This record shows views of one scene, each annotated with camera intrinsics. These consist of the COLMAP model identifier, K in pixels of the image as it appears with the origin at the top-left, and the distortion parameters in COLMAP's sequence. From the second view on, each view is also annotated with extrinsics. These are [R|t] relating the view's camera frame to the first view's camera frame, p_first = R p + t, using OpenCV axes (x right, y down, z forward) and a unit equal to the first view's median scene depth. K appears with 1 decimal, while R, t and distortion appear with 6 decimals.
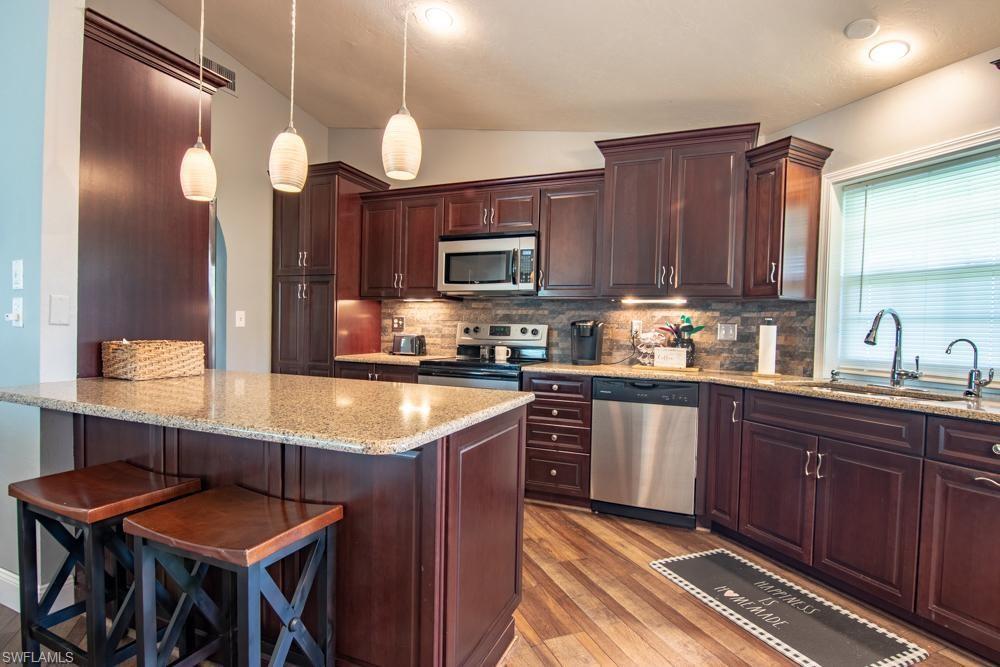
lens RADIAL K [[511.6, 0, 496.0], [0, 511.6, 337.5], [0, 0, 1]] dist [-0.003359, -0.014645]
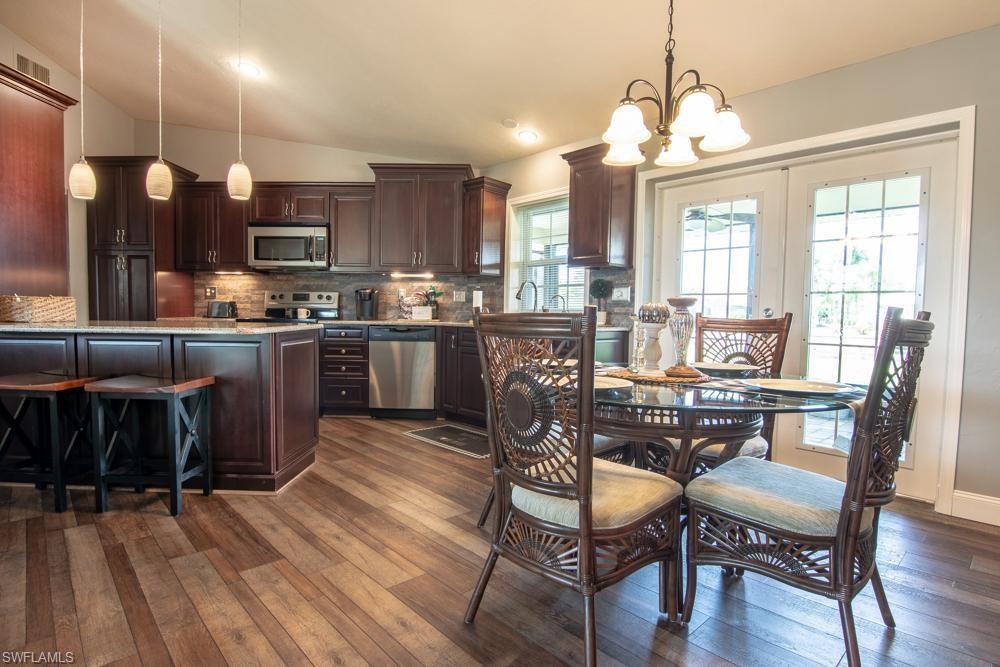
lens RADIAL K [[511.6, 0, 496.0], [0, 511.6, 337.5], [0, 0, 1]] dist [-0.003359, -0.014645]
pose [[0.931391, -0.027799, 0.362956, -0.005796], [0.014556, 0.999126, 0.039172, 0.051771], [-0.363728, -0.031201, 0.930982, -0.453627]]
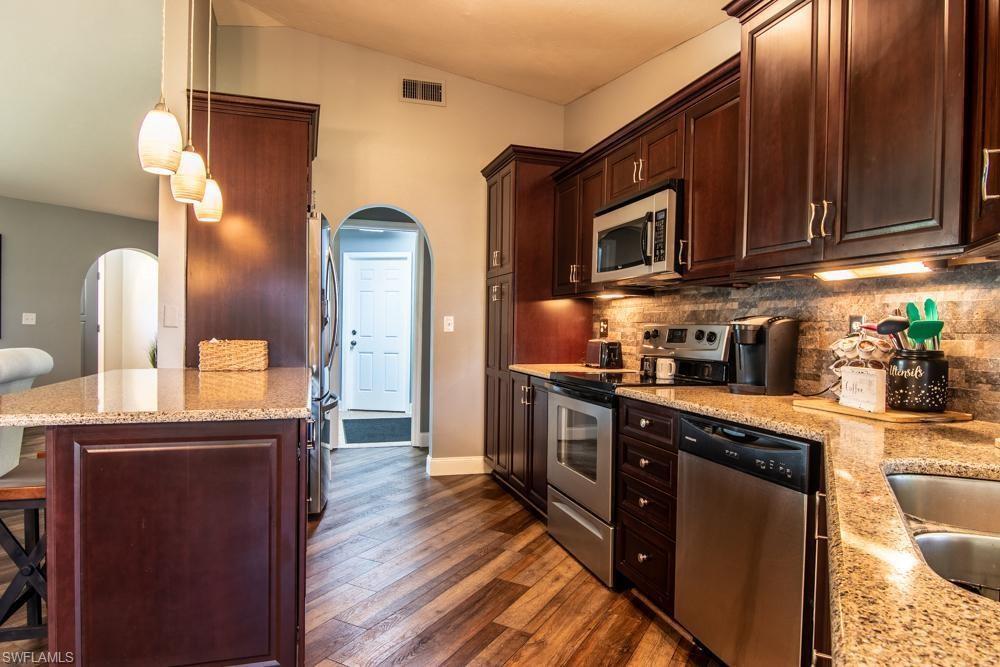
lens RADIAL K [[602.4, 0, 500.0], [0, 602.4, 333.5], [0, 0, 1]] dist [-0.000291, 0.000161]
pose [[0.641331, -0.003863, -0.767255, 0.520165], [-0.018376, 0.999623, -0.020393, 0.005211], [0.767045, 0.027178, 0.641018, 0.347695]]
